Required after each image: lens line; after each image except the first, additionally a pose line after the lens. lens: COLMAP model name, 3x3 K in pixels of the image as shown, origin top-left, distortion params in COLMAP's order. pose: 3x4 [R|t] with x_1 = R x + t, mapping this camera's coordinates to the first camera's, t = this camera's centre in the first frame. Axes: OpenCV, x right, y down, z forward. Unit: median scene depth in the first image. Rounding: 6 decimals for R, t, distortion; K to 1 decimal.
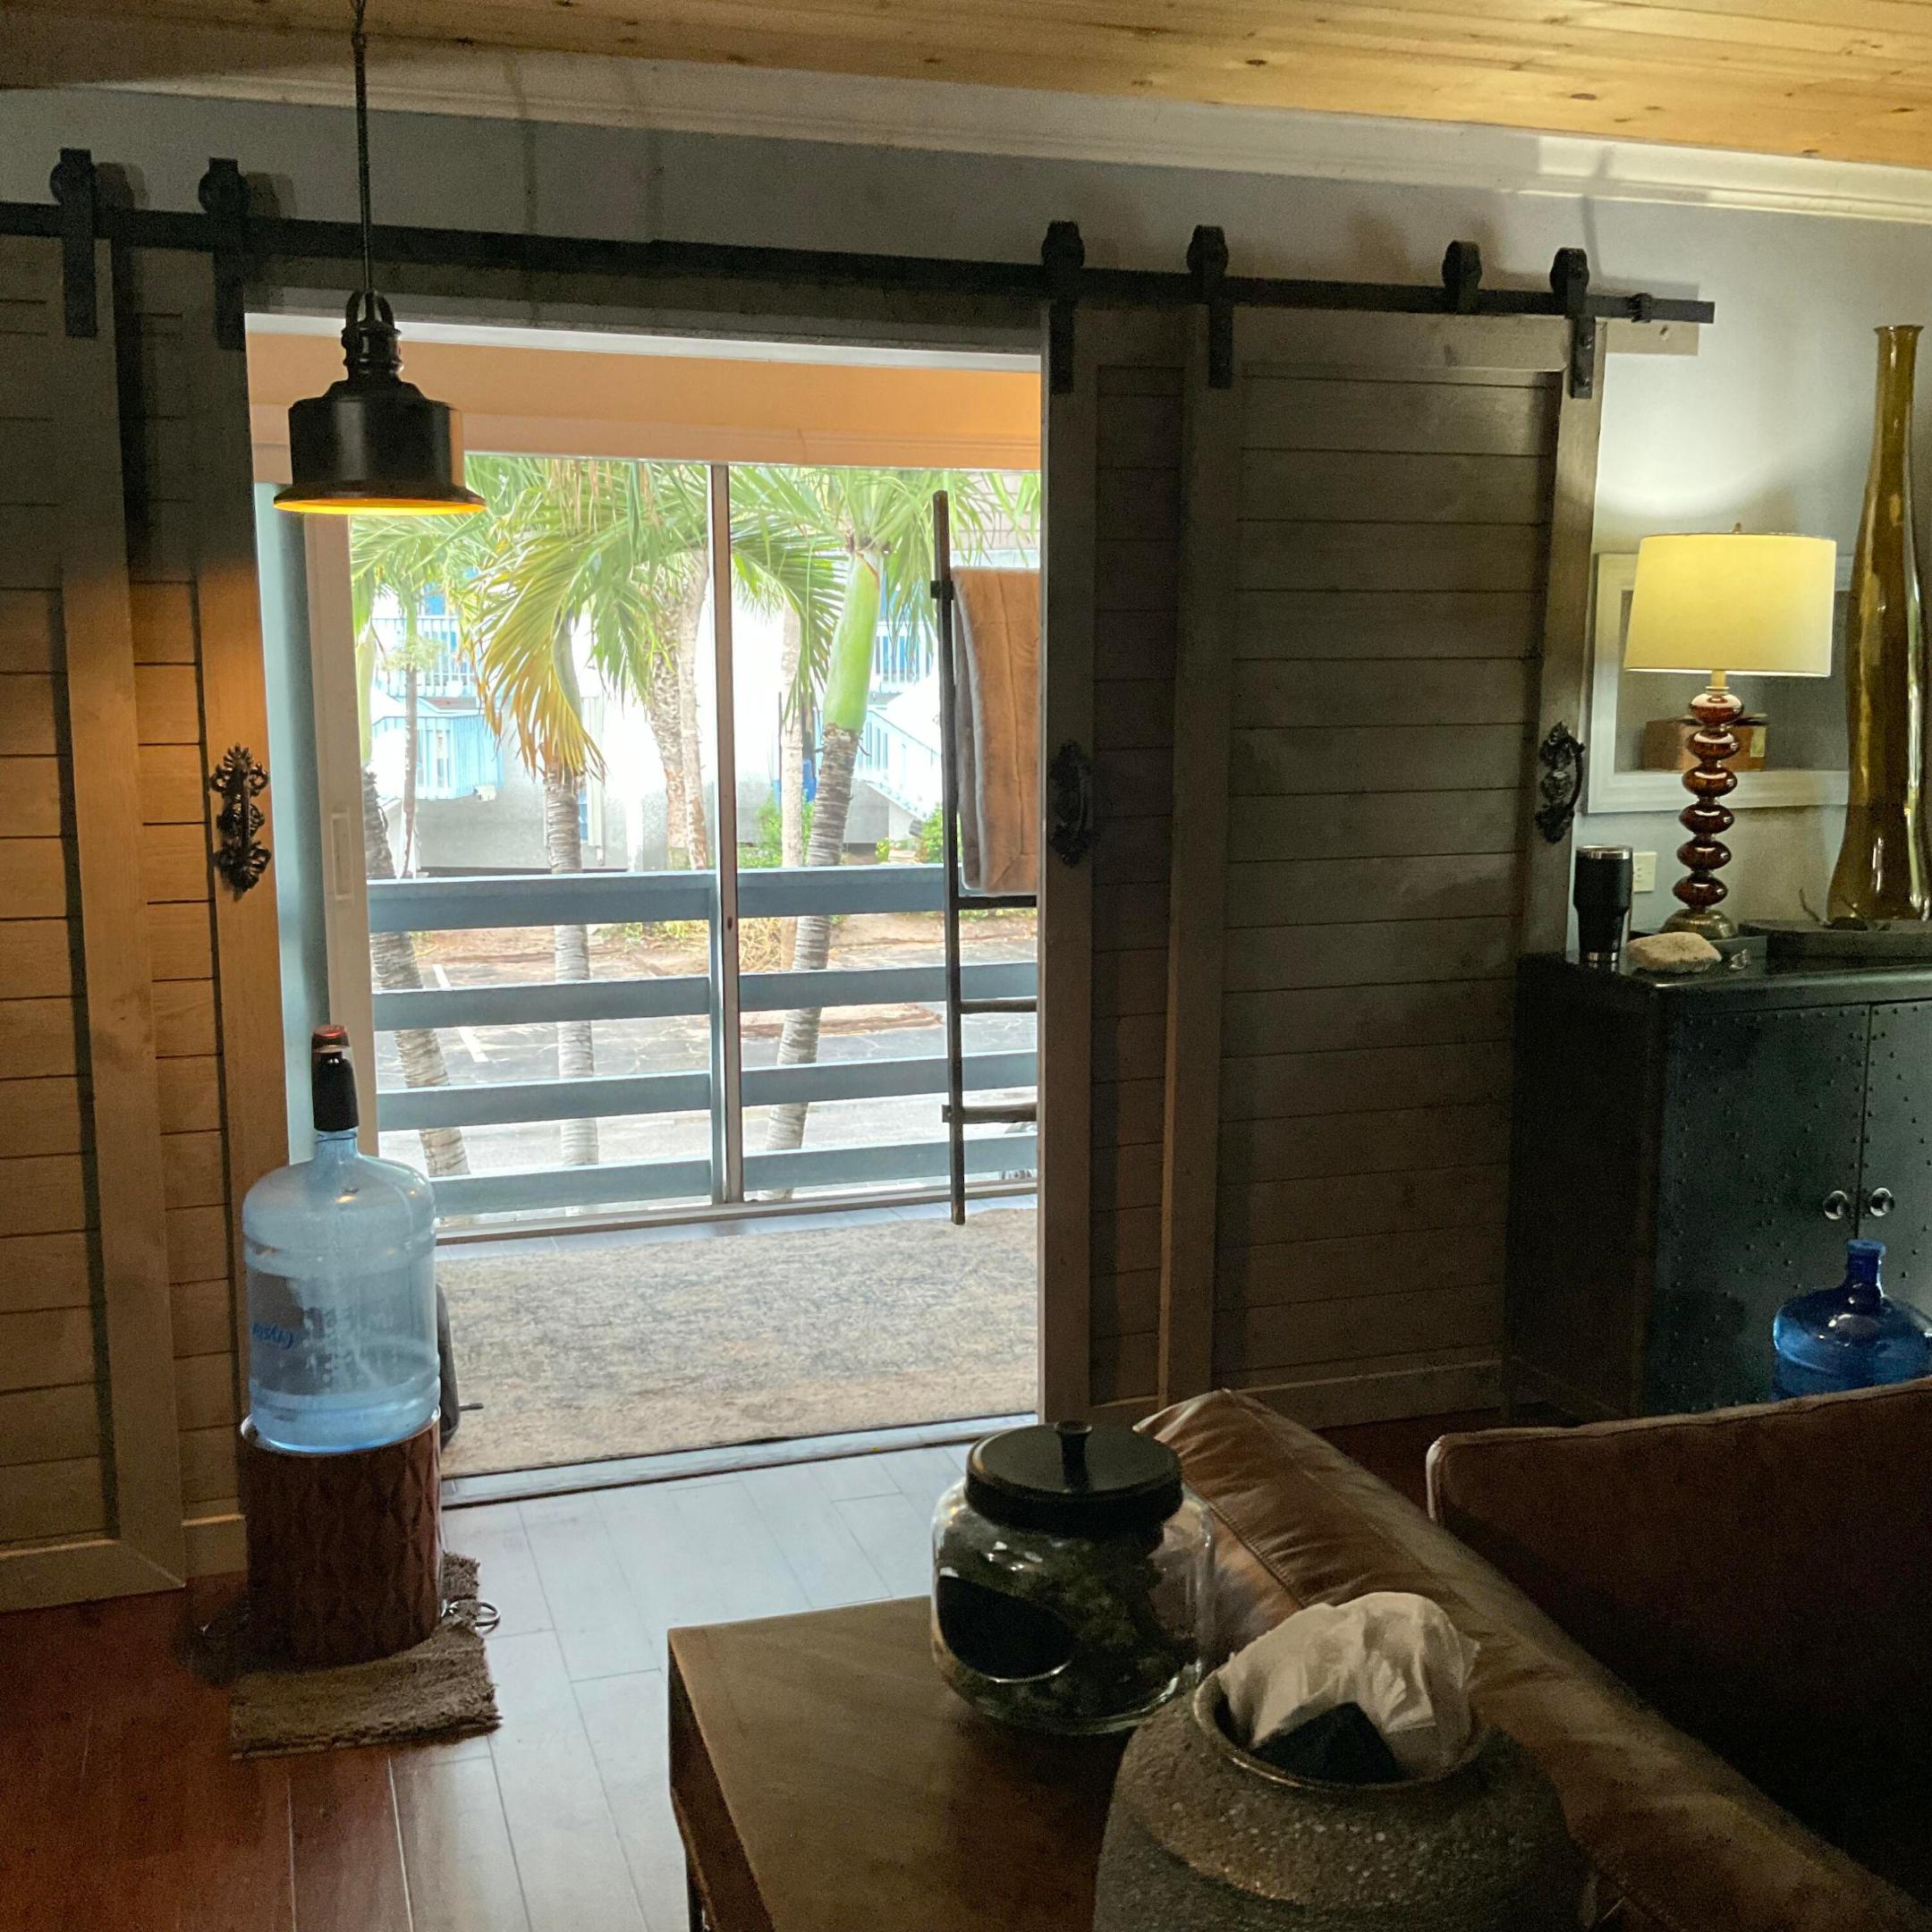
lens RADIAL K [[2125.4, 0, 1002.5], [0, 2125.4, 975.4], [0, 0, 1]] dist [0.037103, 0.000000]
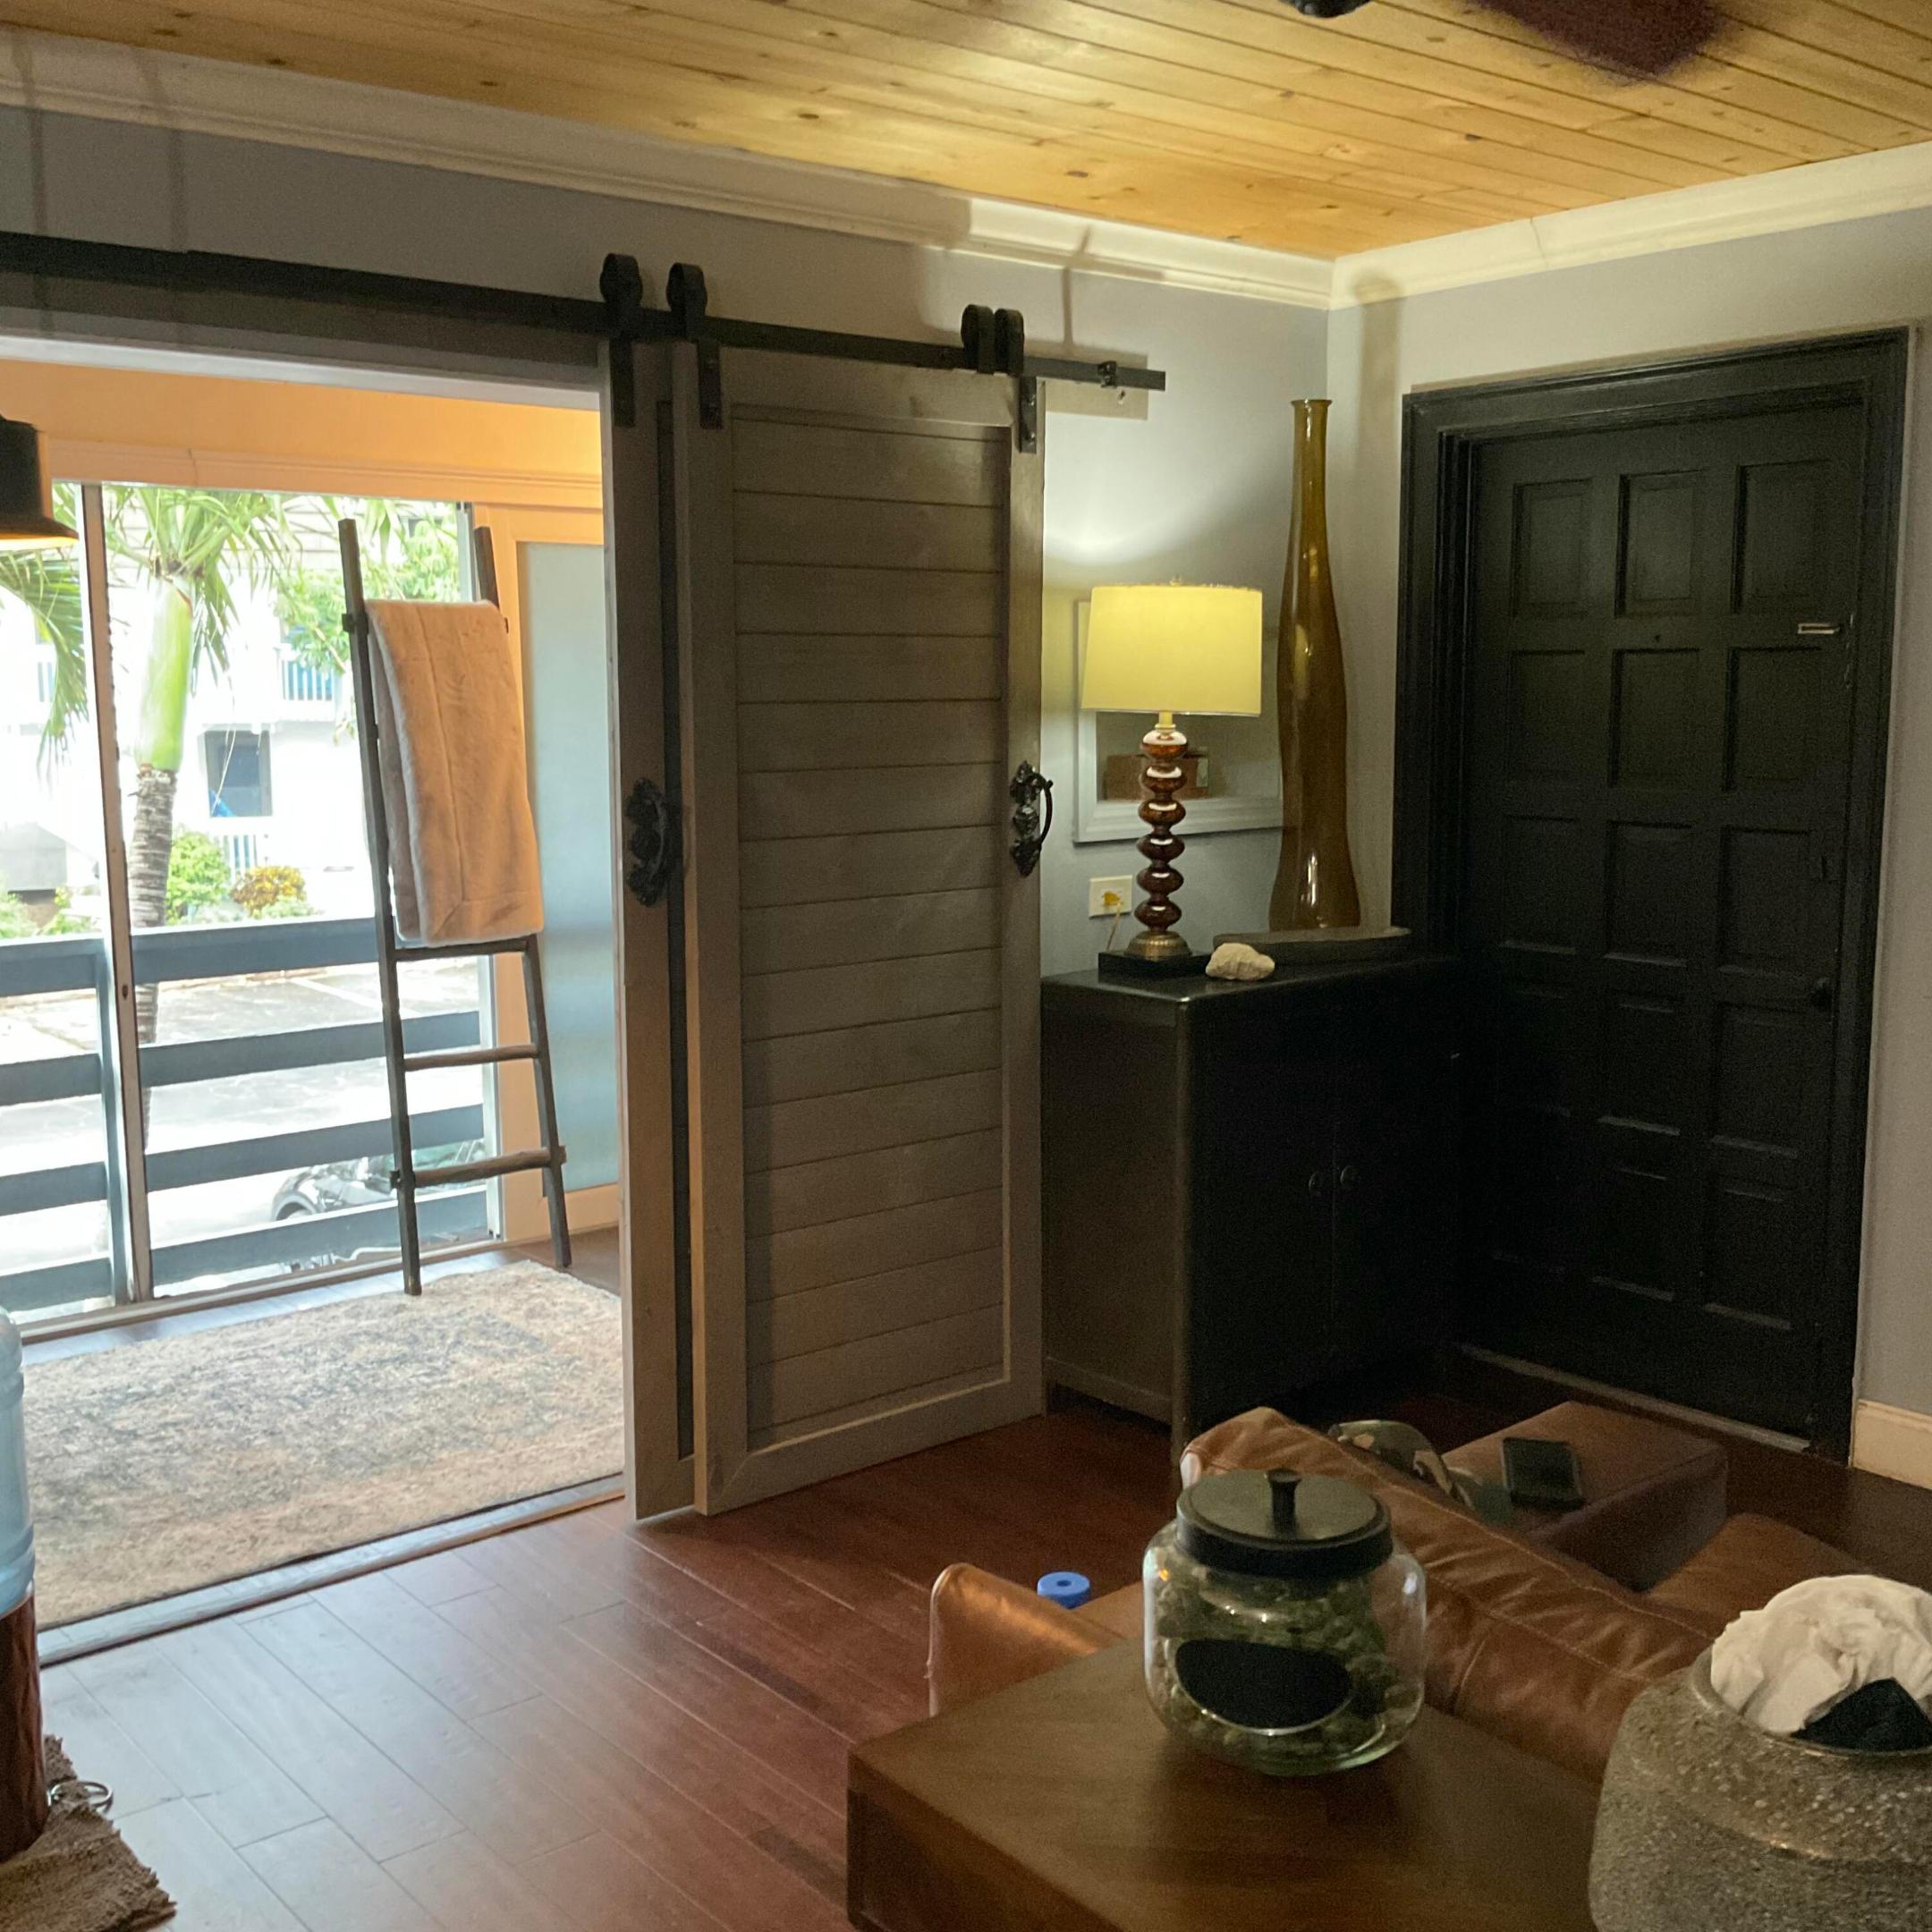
lens RADIAL K [[2125.4, 0, 1005.6], [0, 2125.4, 978.8], [0, 0, 1]] dist [0.037103, 0.000000]
pose [[0.927982, -0.055924, 0.368405, -0.141984], [0.059177, 0.998244, 0.002472, -0.012258], [-0.367896, 0.019507, 0.929662, 0.025160]]
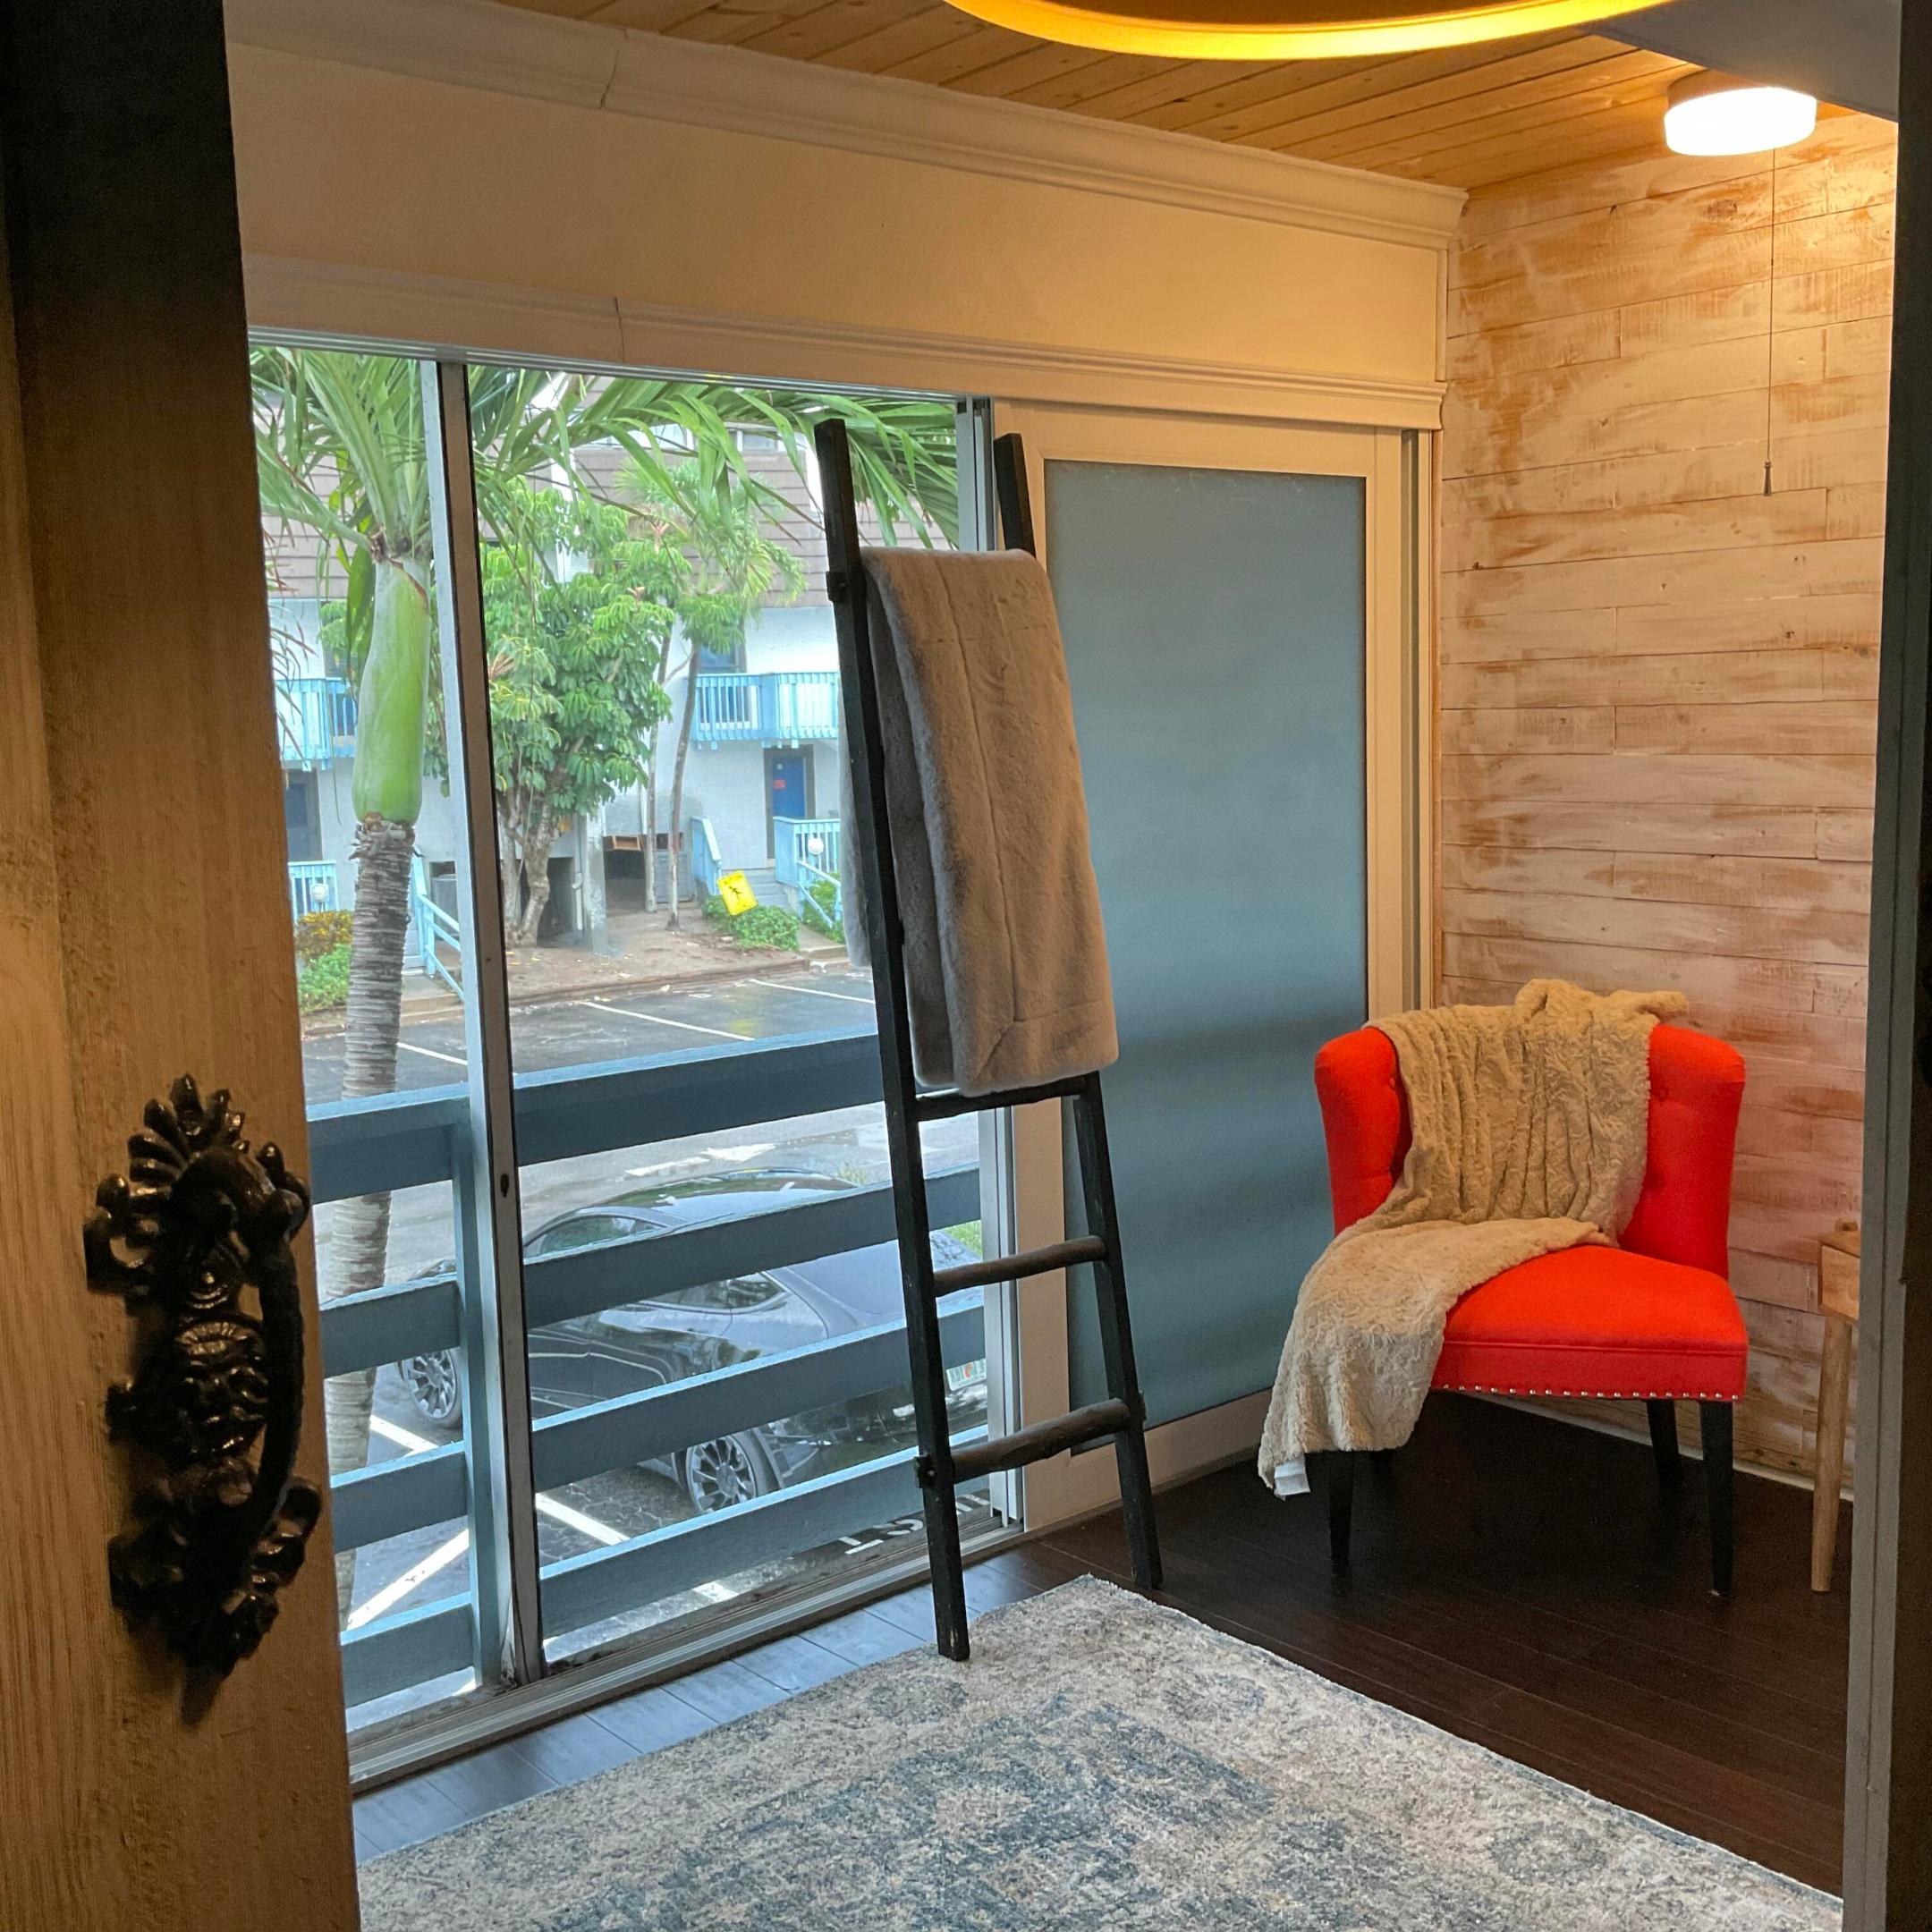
lens RADIAL K [[2125.4, 0, 972.1], [0, 2125.4, 966.3], [0, 0, 1]] dist [0.037103, 0.000000]
pose [[0.932285, -0.071126, 0.354664, -0.255449], [0.081439, 0.996577, -0.014216, -0.078359], [-0.352439, 0.042136, 0.934886, 0.529640]]
